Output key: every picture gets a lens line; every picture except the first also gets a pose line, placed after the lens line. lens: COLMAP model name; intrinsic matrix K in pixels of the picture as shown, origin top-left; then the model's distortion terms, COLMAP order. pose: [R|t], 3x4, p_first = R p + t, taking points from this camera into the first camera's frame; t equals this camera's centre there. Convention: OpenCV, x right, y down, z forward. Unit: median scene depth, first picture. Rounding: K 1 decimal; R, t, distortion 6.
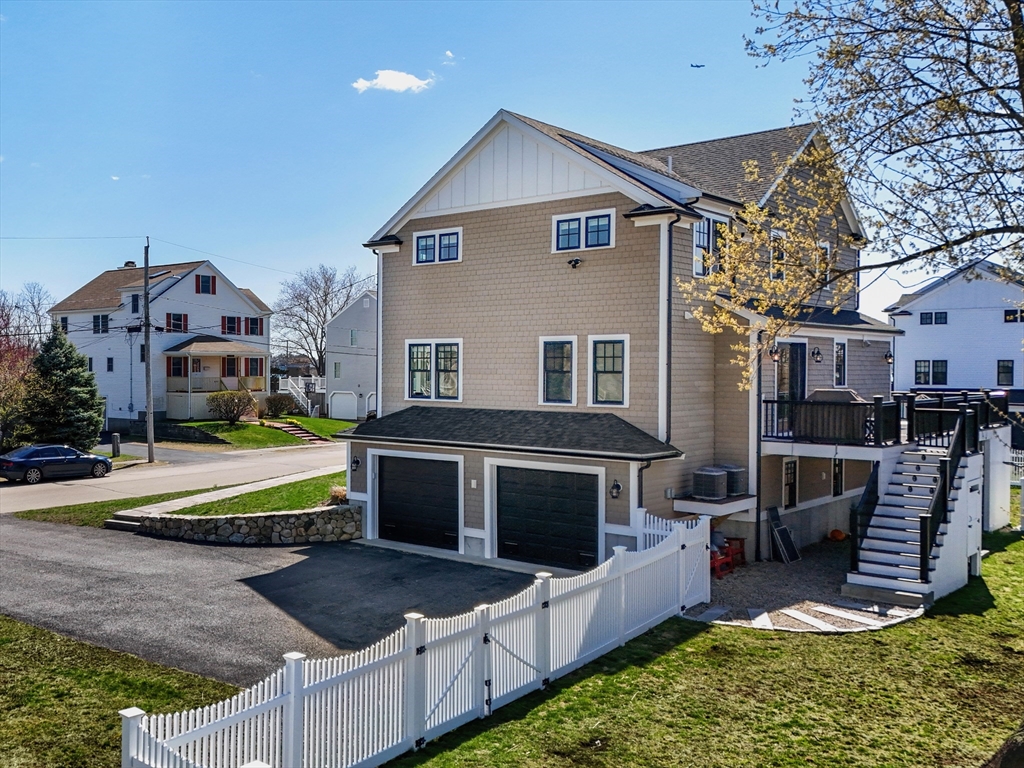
lens RADIAL K [[1011.1, 0, 511.3], [0, 1011.1, 383.5], [0, 0, 1]] dist [0.059281, 0.000000]
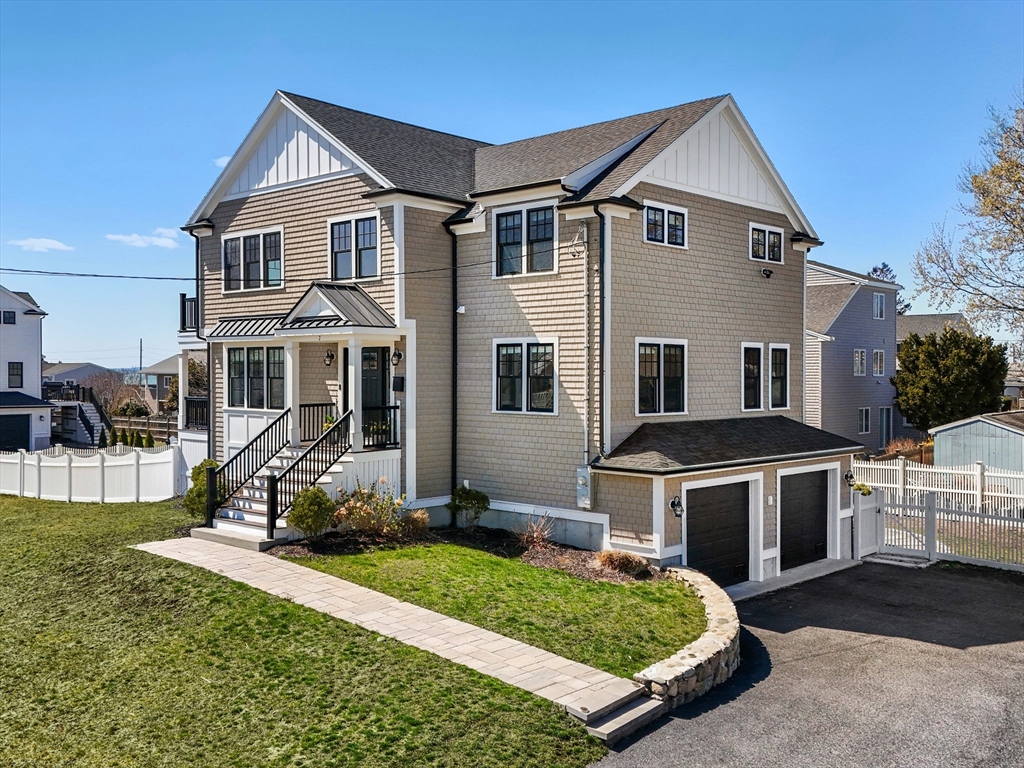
lens RADIAL K [[1011.1, 0, 507.6], [0, 1011.1, 381.5], [0, 0, 1]] dist [0.059281, 0.000000]
pose [[0.056836, -0.011974, 0.998312, -0.966420], [0.012052, 0.999863, 0.011306, -0.022069], [-0.998311, 0.011389, 0.056972, 1.171501]]
